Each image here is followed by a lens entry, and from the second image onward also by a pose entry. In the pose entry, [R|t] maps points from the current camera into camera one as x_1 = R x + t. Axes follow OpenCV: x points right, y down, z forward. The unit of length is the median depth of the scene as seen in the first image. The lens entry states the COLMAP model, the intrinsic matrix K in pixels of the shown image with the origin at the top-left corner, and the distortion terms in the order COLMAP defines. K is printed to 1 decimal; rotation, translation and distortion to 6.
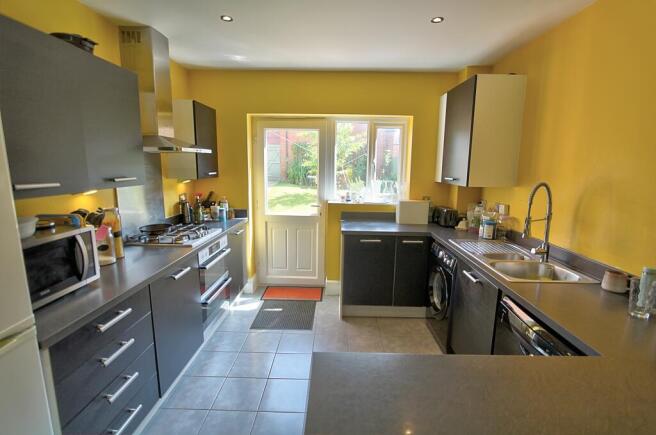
lens RADIAL K [[307.7, 0, 329.7], [0, 307.7, 219.0], [0, 0, 1]] dist [-0.011697, 0.000333]
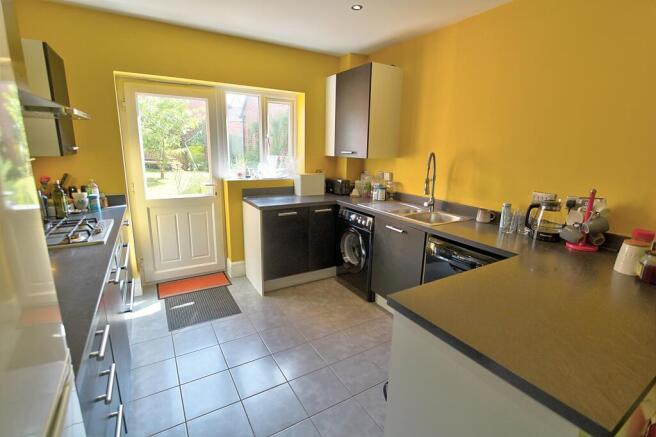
lens RADIAL K [[306.9, 0, 328.0], [0, 306.9, 218.5], [0, 0, 1]] dist [-0.004755, -0.000371]
pose [[0.848996, -0.118190, 0.515011, -0.263758], [0.085847, 0.992567, 0.086266, 0.008797], [-0.521378, -0.029027, 0.852832, 0.045409]]
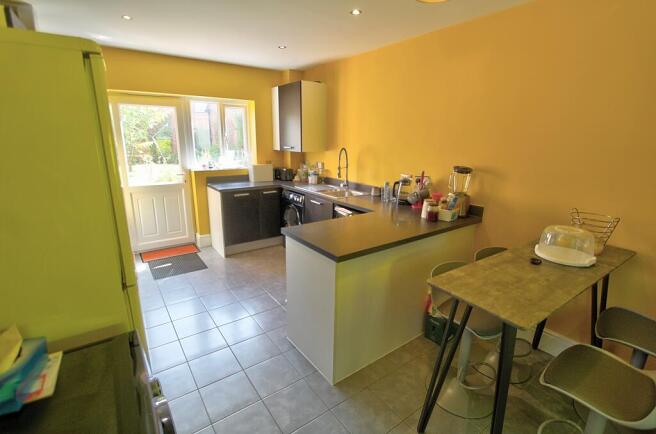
lens RADIAL K [[312.9, 0, 328.0], [0, 312.9, 217.0], [0, 0, 1]] dist [-0.000756, 0.000142]
pose [[0.802416, -0.153577, 0.576665, -0.349347], [0.105169, 0.987586, 0.116673, 0.042824], [-0.587424, -0.032973, 0.808607, -0.329659]]
